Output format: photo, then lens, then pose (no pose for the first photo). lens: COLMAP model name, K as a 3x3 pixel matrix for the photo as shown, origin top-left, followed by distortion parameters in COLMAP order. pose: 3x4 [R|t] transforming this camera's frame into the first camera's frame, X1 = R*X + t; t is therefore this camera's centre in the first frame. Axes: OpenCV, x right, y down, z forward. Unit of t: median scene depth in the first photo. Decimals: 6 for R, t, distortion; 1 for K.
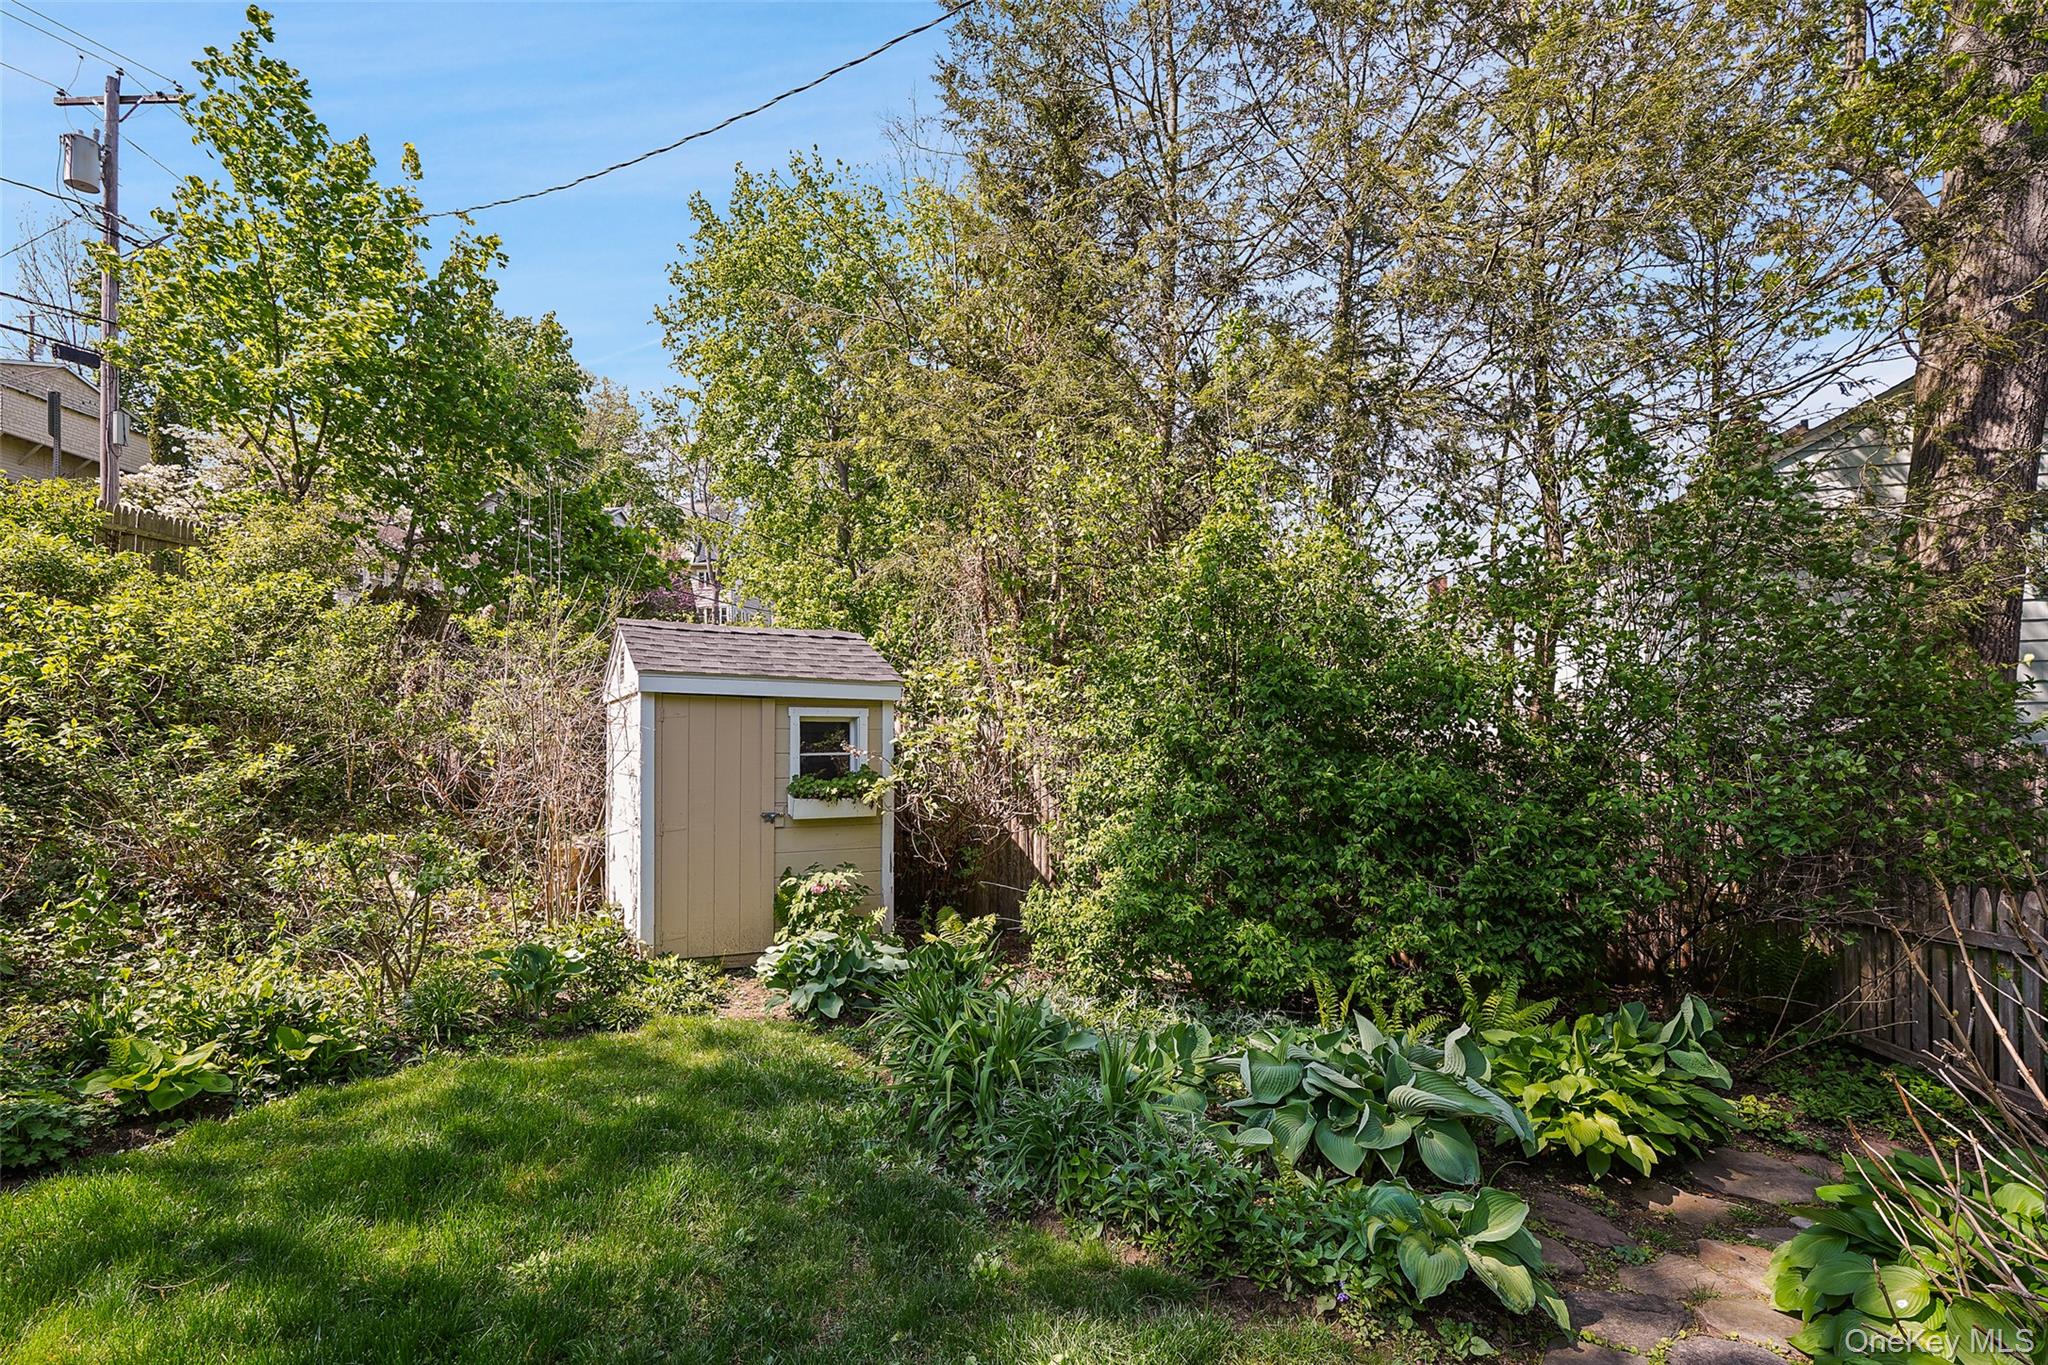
lens RADIAL K [[948.1, 0, 1023.2], [0, 948.1, 692.1], [0, 0, 1]] dist [-0.005893, -0.000365]
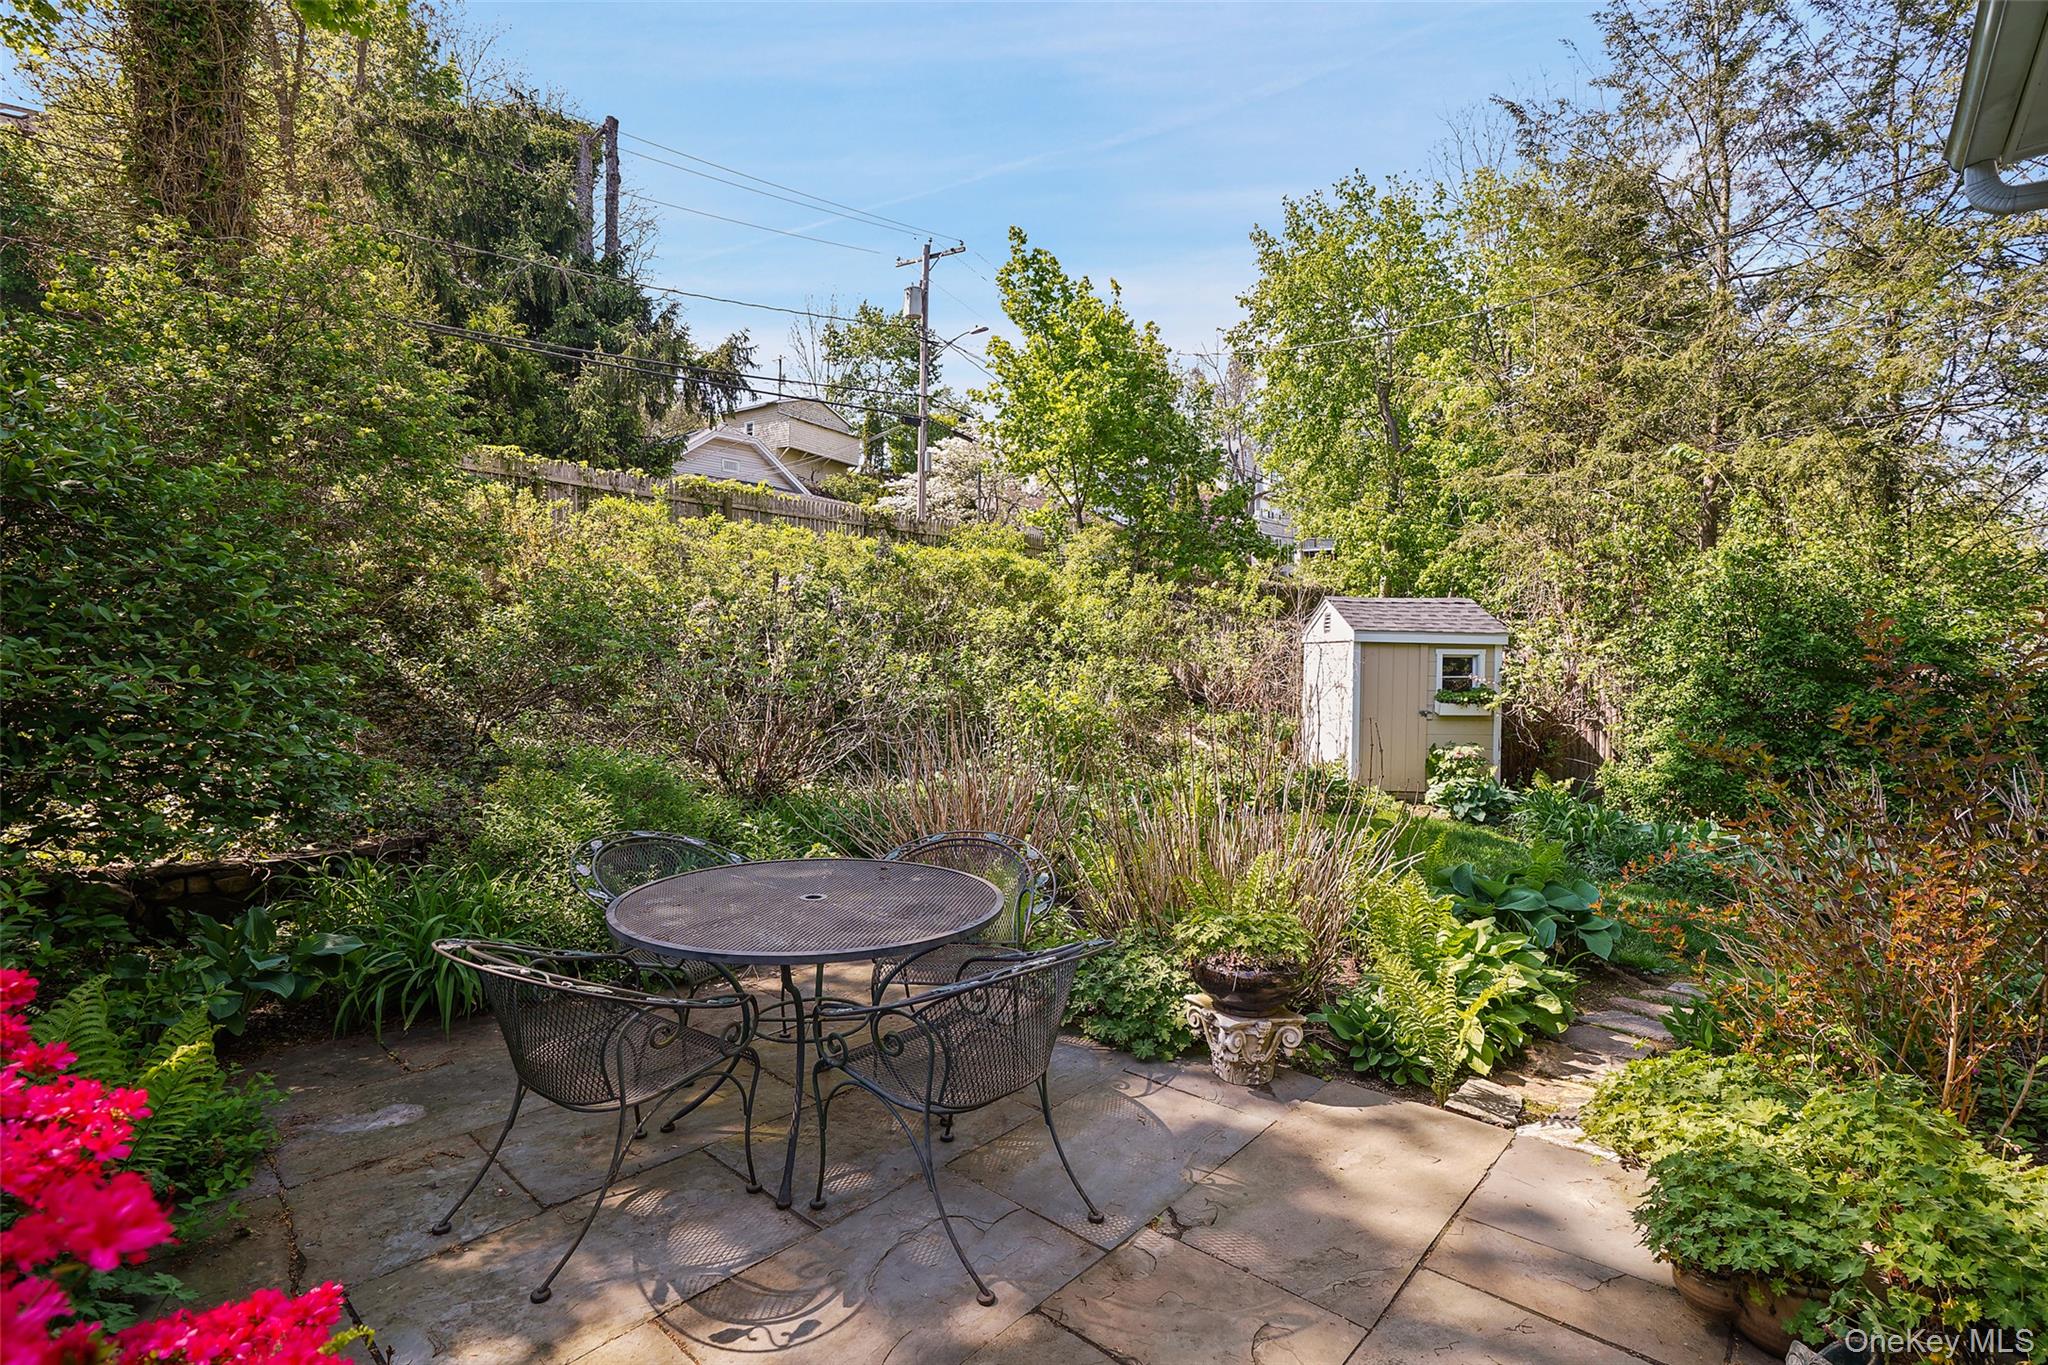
lens RADIAL K [[948.1, 0, 1049.2], [0, 948.1, 639.7], [0, 0, 1]] dist [-0.005893, -0.000365]
pose [[0.889354, 0.009166, -0.457128, -0.090067], [0.002298, 0.999697, 0.024516, -0.043328], [0.457214, -0.022854, 0.889063, -0.820285]]
